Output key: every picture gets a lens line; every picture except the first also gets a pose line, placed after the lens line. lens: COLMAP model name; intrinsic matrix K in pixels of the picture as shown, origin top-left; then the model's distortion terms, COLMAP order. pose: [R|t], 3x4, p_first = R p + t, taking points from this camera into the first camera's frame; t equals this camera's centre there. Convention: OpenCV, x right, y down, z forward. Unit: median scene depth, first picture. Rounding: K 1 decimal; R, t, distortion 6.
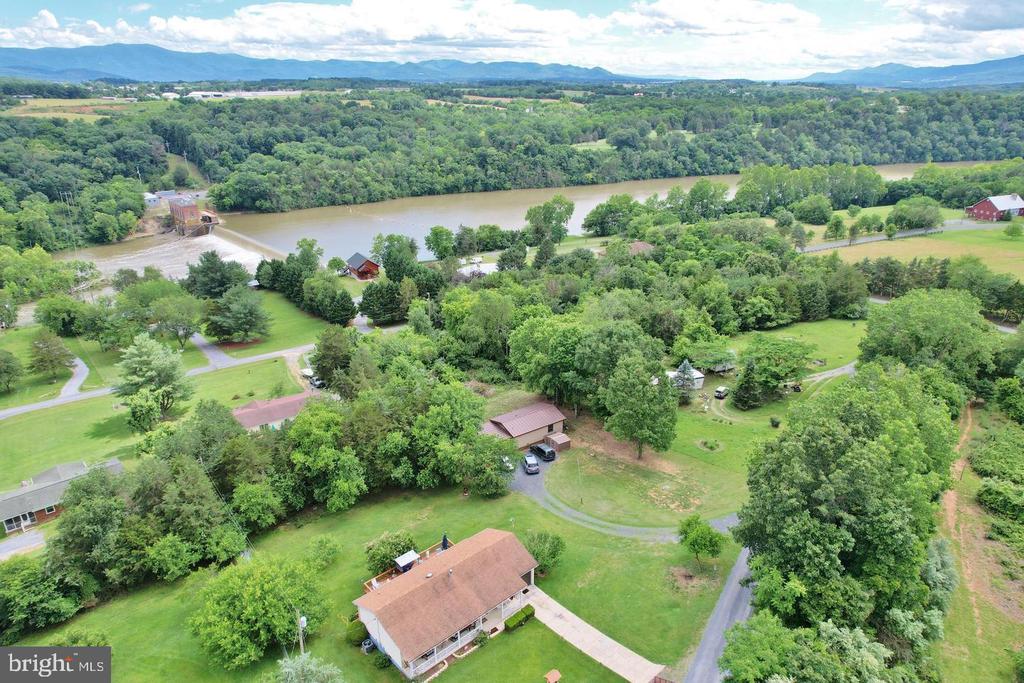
lens RADIAL K [[653.4, 0, 516.2], [0, 653.4, 343.1], [0, 0, 1]] dist [-0.079580, 0.065101]
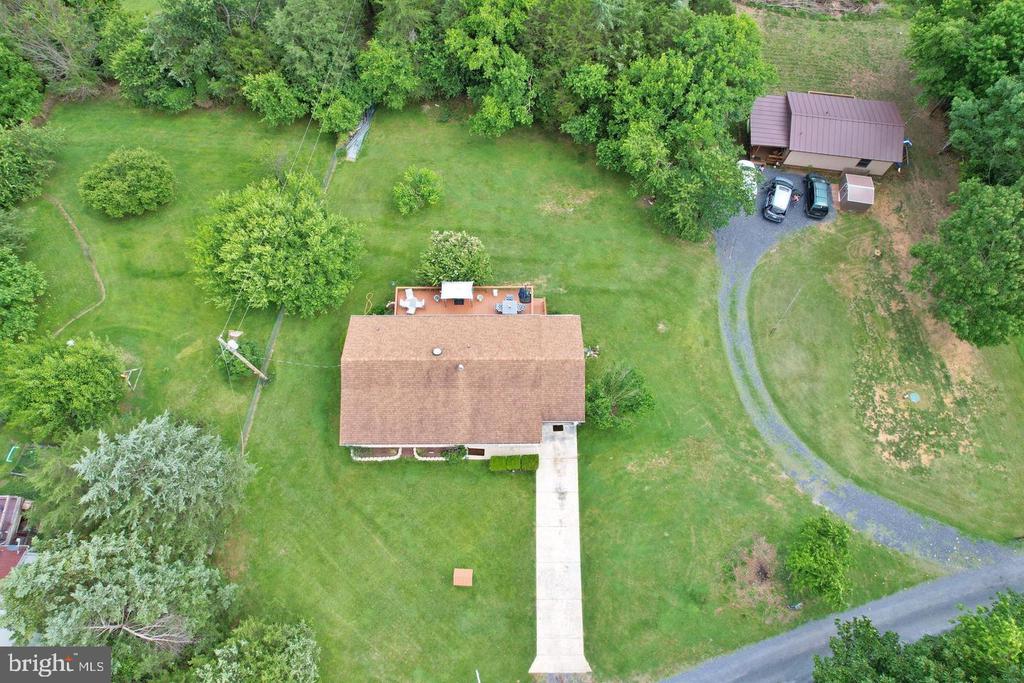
lens RADIAL K [[653.4, 0, 516.2], [0, 653.4, 343.1], [0, 0, 1]] dist [-0.079580, 0.065101]
pose [[0.741278, 0.629074, -0.234038, 0.014753], [-0.253981, 0.585654, 0.769743, -0.035237], [0.621290, -0.511152, 0.593904, 0.097717]]
